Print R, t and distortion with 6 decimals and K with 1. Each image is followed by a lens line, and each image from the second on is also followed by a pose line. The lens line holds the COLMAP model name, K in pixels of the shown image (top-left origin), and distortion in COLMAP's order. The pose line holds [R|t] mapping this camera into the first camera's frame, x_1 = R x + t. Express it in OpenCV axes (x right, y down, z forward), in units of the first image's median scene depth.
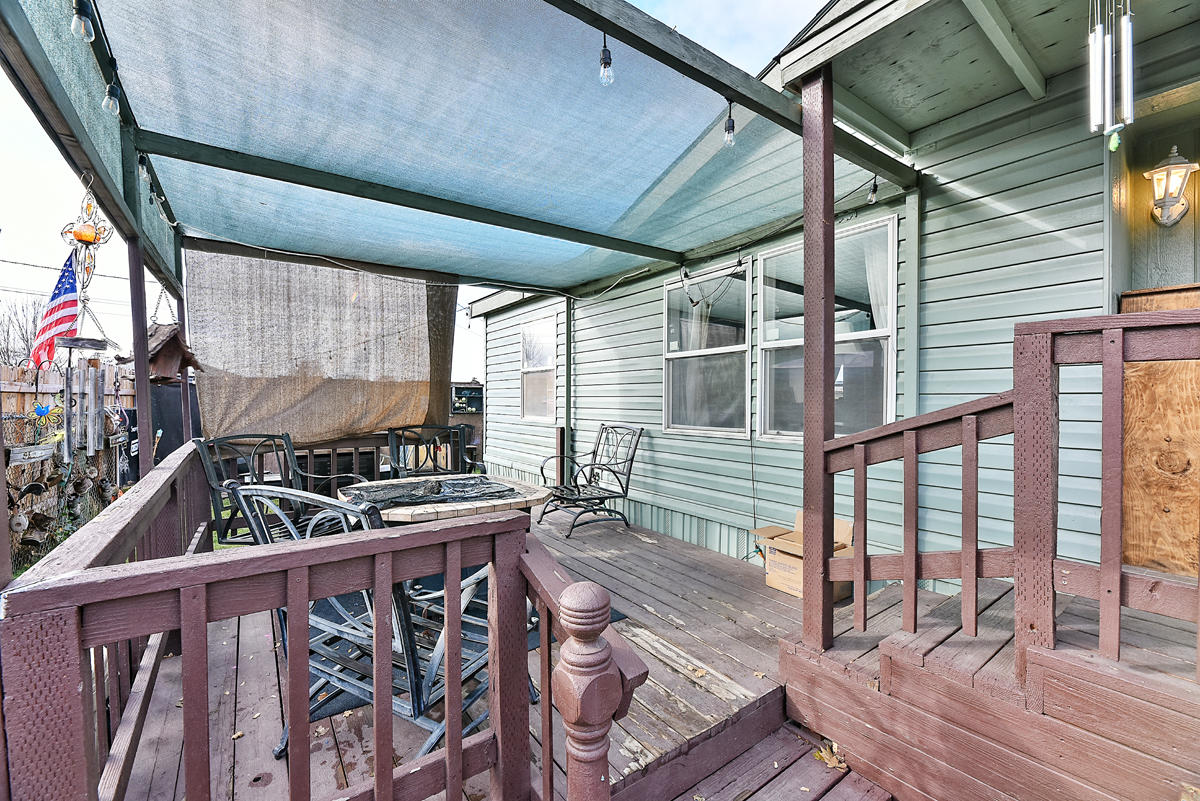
lens RADIAL K [[479.3, 0, 598.5], [0, 479.3, 401.4], [0, 0, 1]] dist [-0.005430, 0.000299]
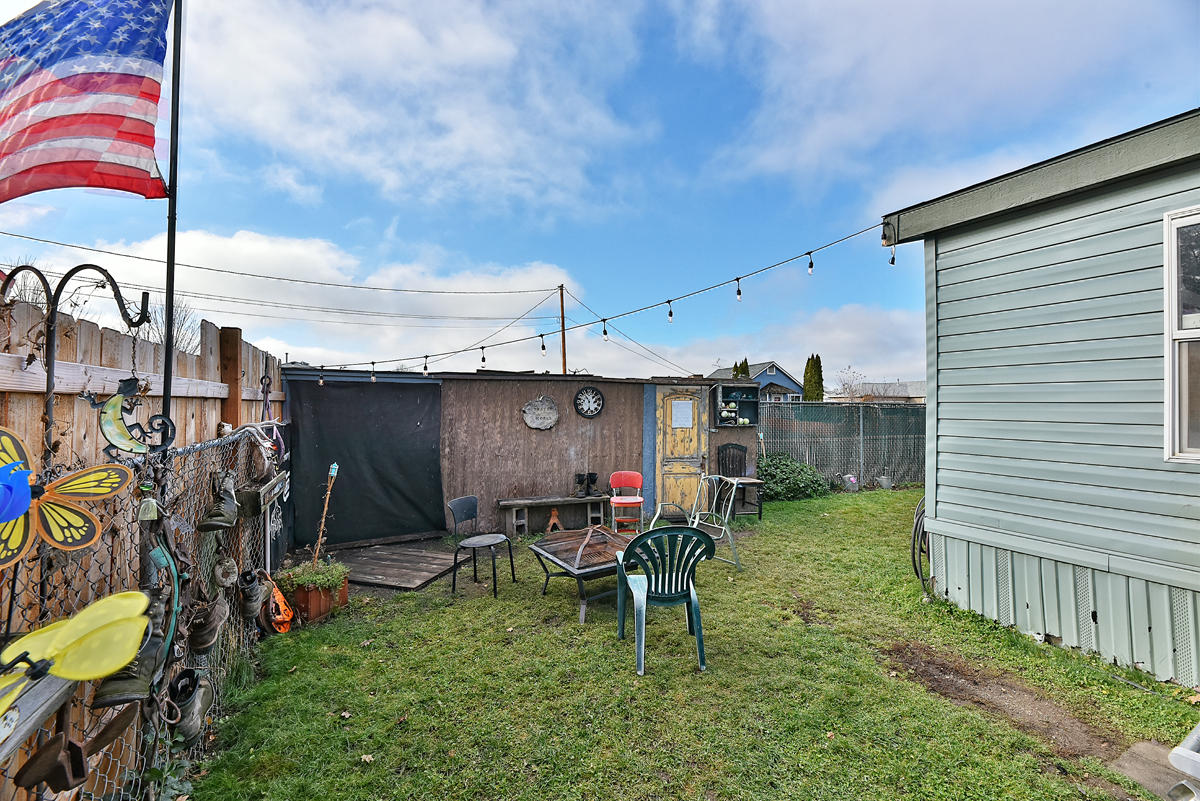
lens RADIAL K [[479.3, 0, 600.6], [0, 479.3, 402.2], [0, 0, 1]] dist [-0.005430, 0.000299]
pose [[0.989499, -0.002900, -0.144511, -0.501989], [0.002019, 0.999978, -0.006243, -0.006954], [0.144526, 0.005885, 0.989484, 0.467335]]
